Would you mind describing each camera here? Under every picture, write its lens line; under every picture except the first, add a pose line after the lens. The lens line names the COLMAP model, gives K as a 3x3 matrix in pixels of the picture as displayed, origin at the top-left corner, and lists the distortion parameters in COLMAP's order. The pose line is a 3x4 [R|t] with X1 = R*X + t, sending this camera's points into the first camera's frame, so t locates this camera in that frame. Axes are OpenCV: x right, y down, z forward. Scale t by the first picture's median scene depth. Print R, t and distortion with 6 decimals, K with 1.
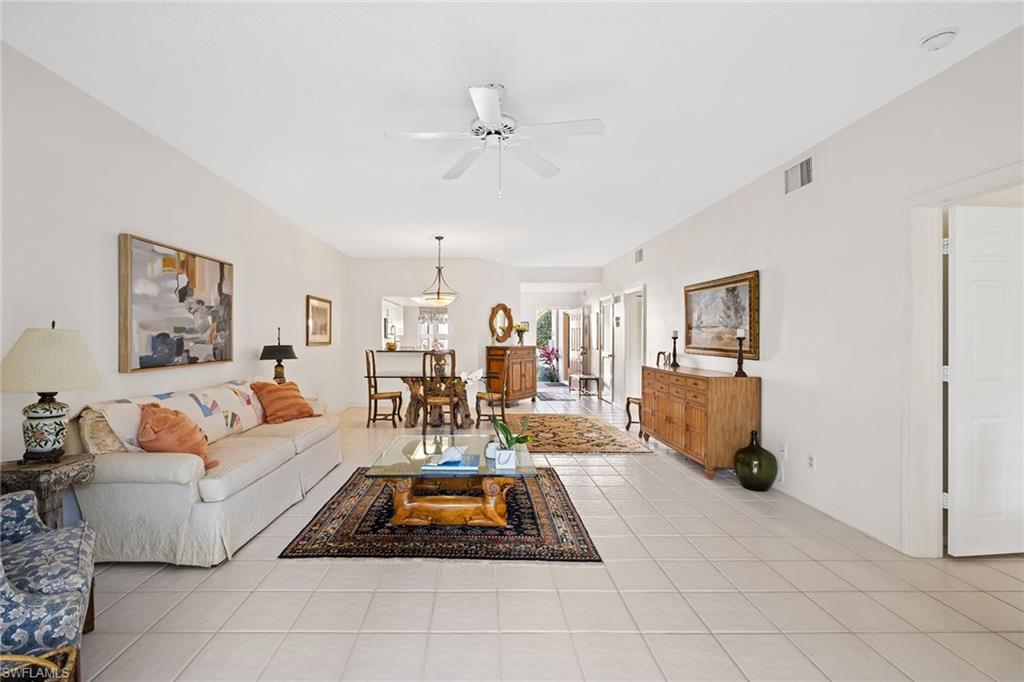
lens RADIAL K [[430.2, 0, 513.4], [0, 430.2, 341.0], [0, 0, 1]] dist [0.000106, 0.000830]
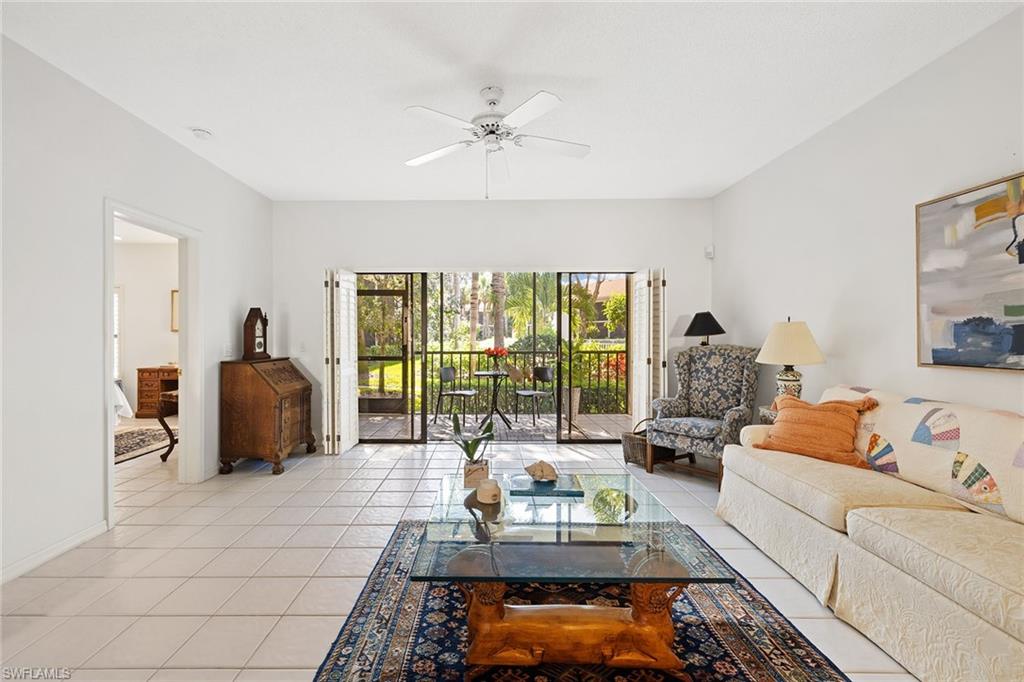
lens RADIAL K [[430.2, 0, 491.0], [0, 430.2, 334.7], [0, 0, 1]] dist [0.000106, 0.000830]
pose [[-0.996448, -0.002497, 0.084179, -0.112722], [-0.001847, 0.999968, 0.007791, 0.004700], [-0.084196, 0.007608, -0.996420, 1.805569]]
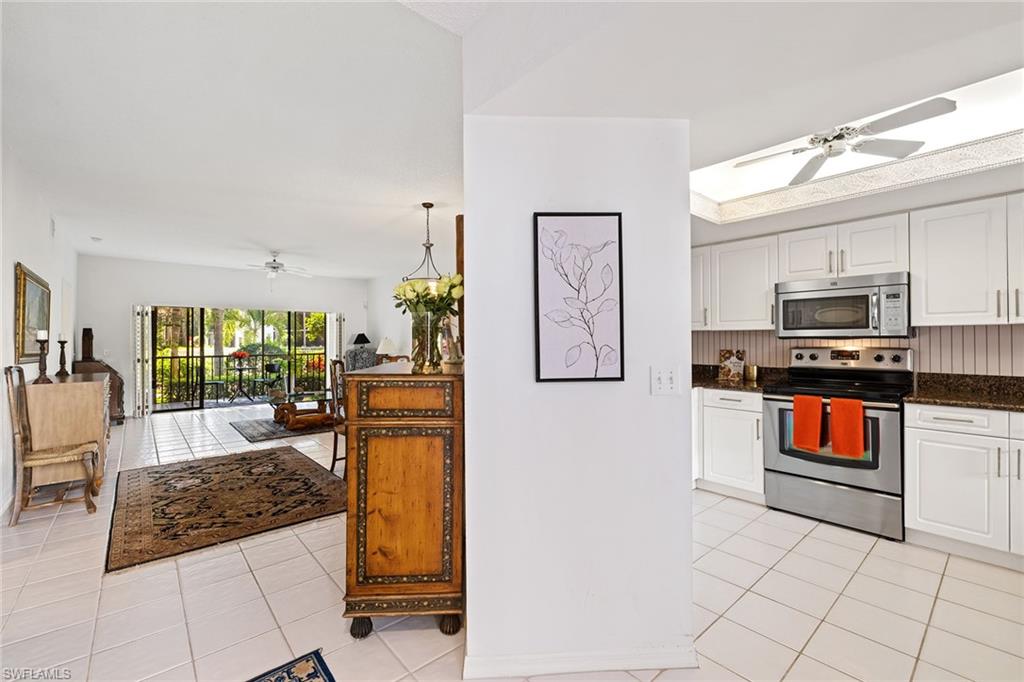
lens RADIAL K [[430.2, 0, 509.9], [0, 430.2, 336.7], [0, 0, 1]] dist [0.000106, 0.000830]
pose [[-0.805183, -0.005118, -0.593005, 0.371738], [-0.001912, 0.999980, -0.006035, -0.021970], [0.593024, -0.003726, -0.805176, 3.791937]]
